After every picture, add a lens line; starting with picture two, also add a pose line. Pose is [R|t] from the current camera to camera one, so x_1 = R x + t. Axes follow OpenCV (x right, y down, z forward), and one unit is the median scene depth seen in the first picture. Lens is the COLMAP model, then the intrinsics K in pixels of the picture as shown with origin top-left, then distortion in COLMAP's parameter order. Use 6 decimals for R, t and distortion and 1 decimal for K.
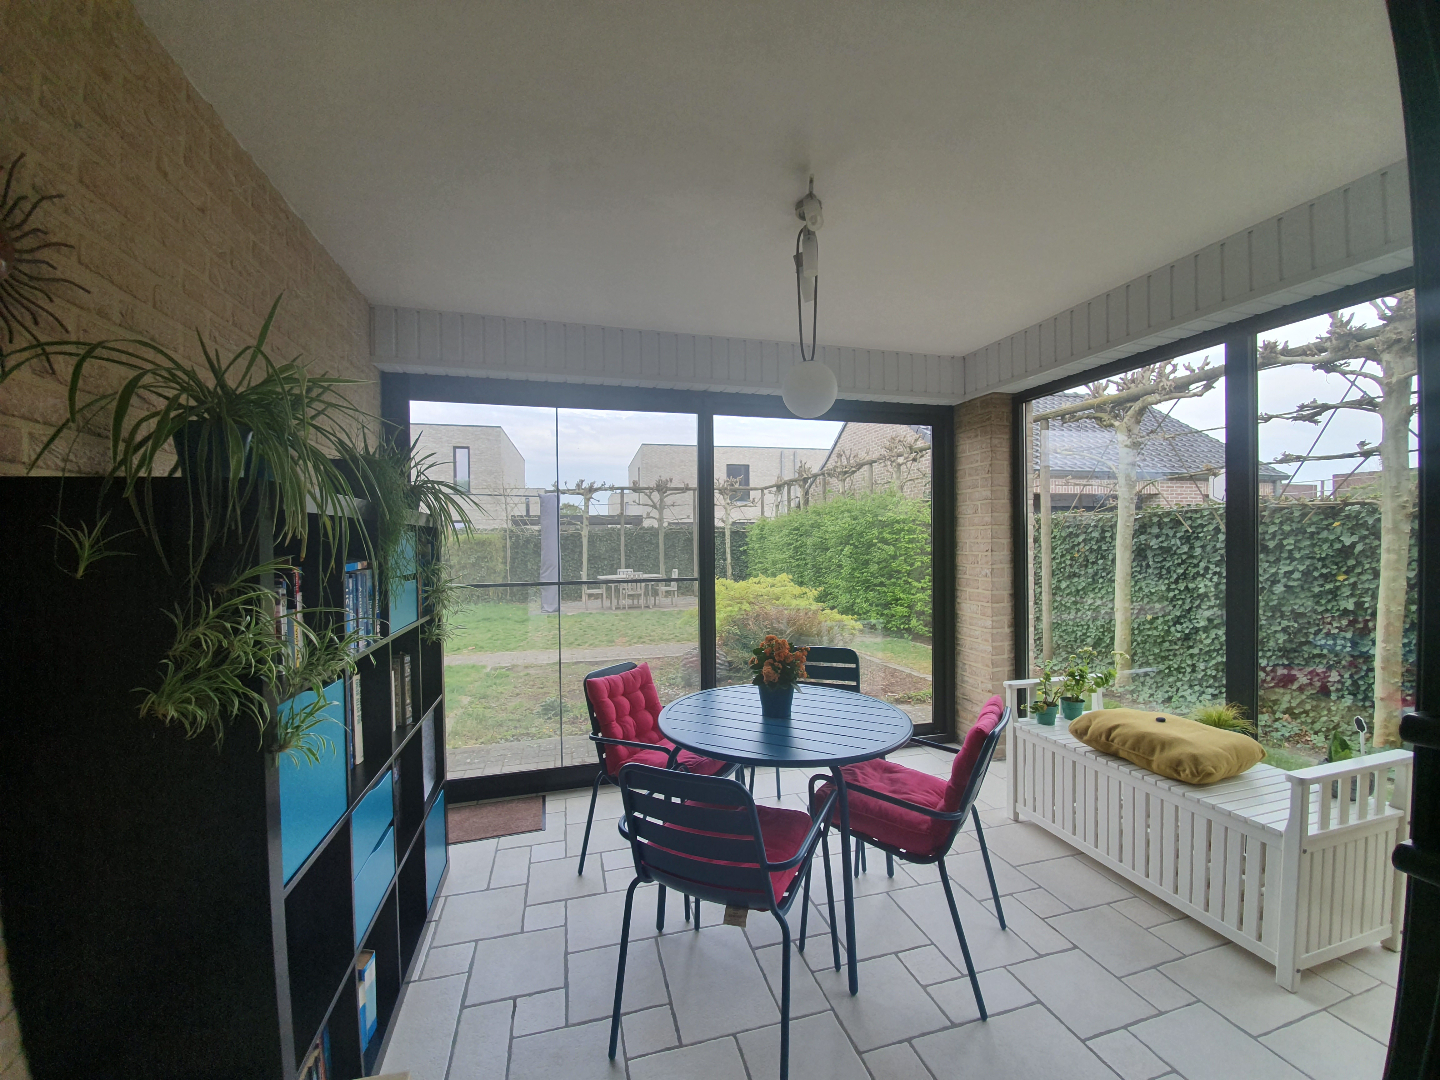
lens RADIAL K [[573.7, 0, 724.0], [0, 573.7, 548.5], [0, 0, 1]] dist [-0.001691, -0.005293]
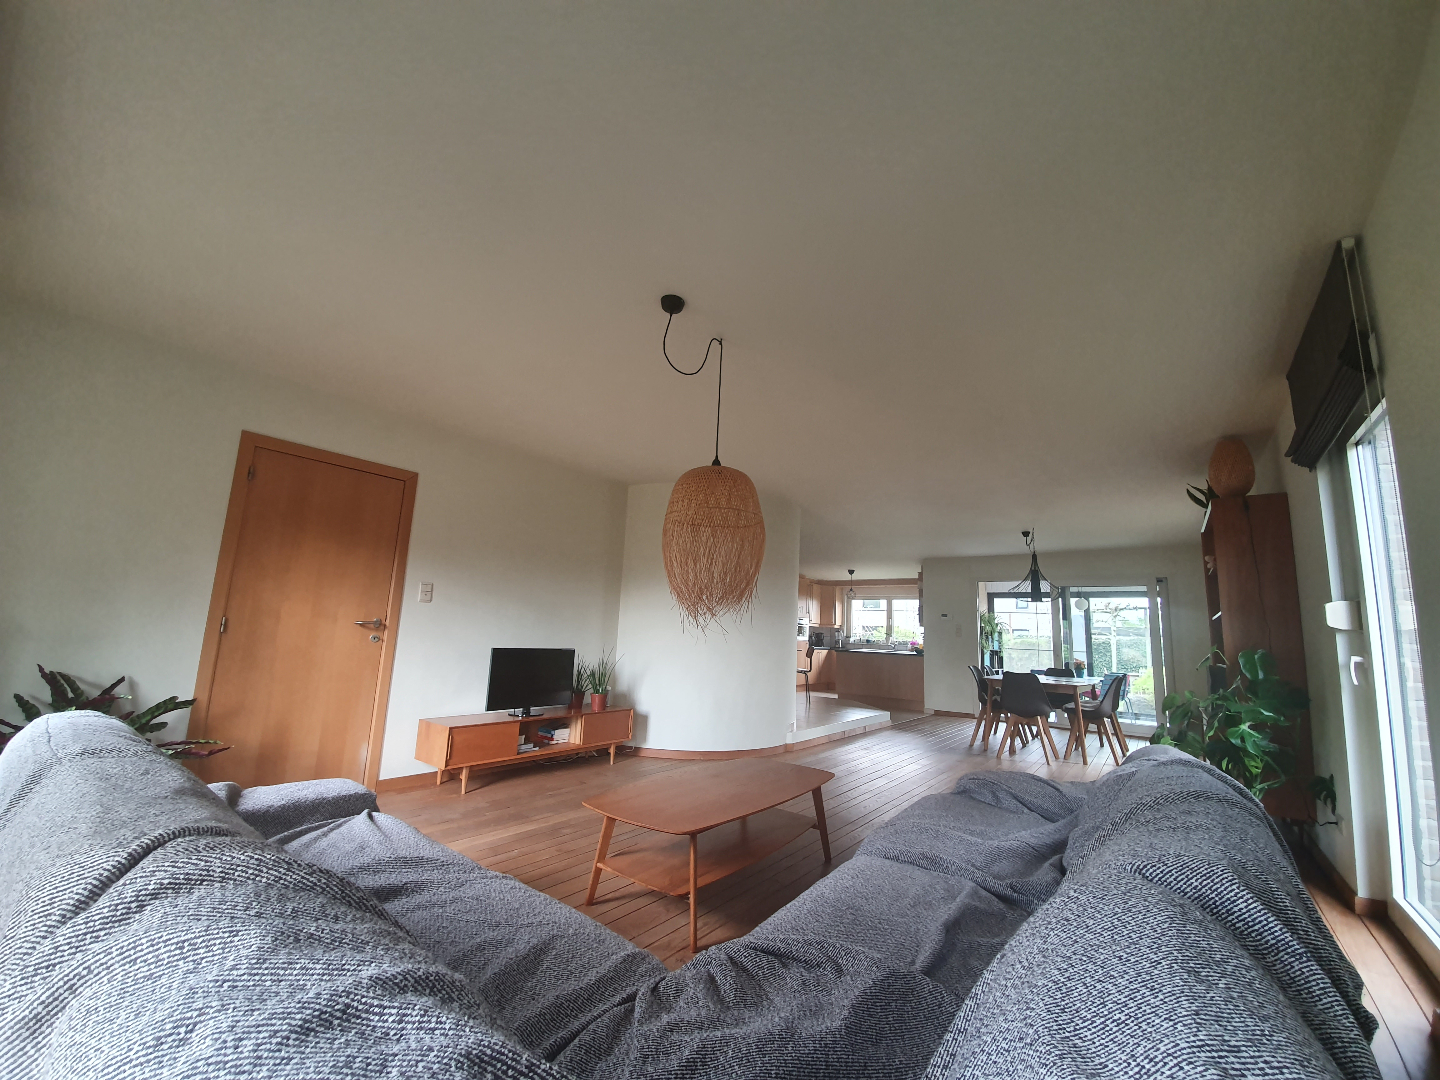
lens RADIAL K [[573.7, 0, 722.1], [0, 573.7, 546.0], [0, 0, 1]] dist [-0.001691, -0.005293]
pose [[0.605451, -0.083516, -0.791488, 1.471186], [-0.066549, 0.985684, -0.154914, 0.116755], [0.793095, 0.146465, 0.591226, -2.881817]]
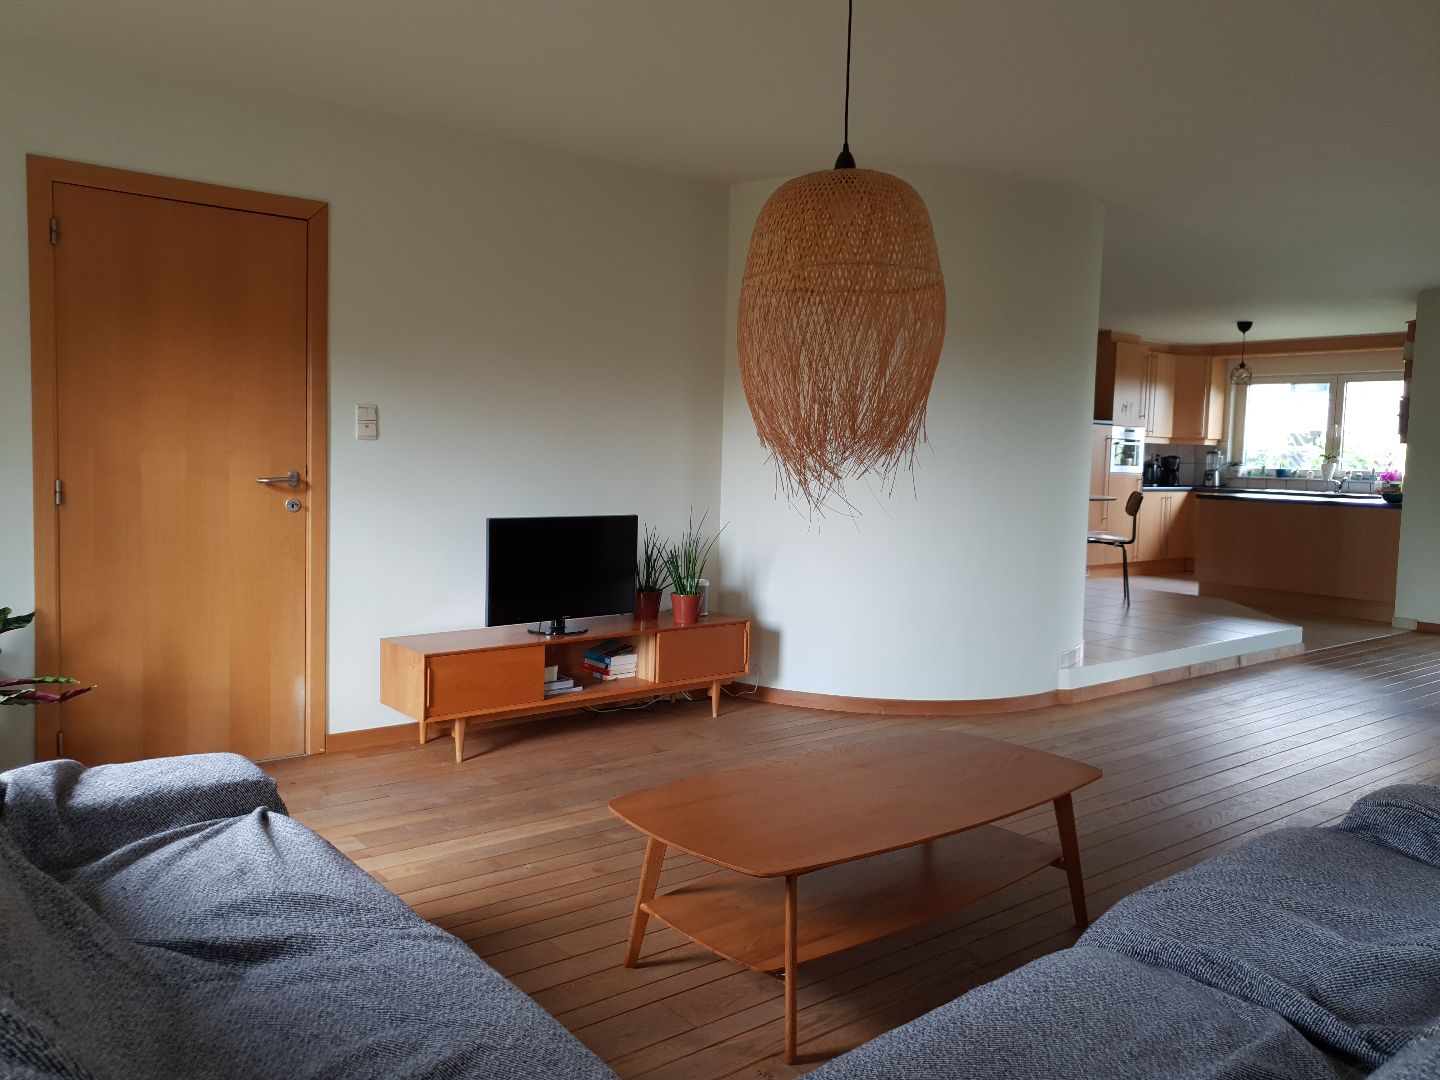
lens RADIAL K [[1128.9, 0, 695.1], [0, 1128.9, 531.5], [0, 0, 1]] dist [0.031613, -0.026383]
pose [[0.393176, 0.091860, -0.914863, 1.520412], [-0.048252, 0.995687, 0.079238, 0.072464], [0.918196, 0.012990, 0.395912, -2.823070]]
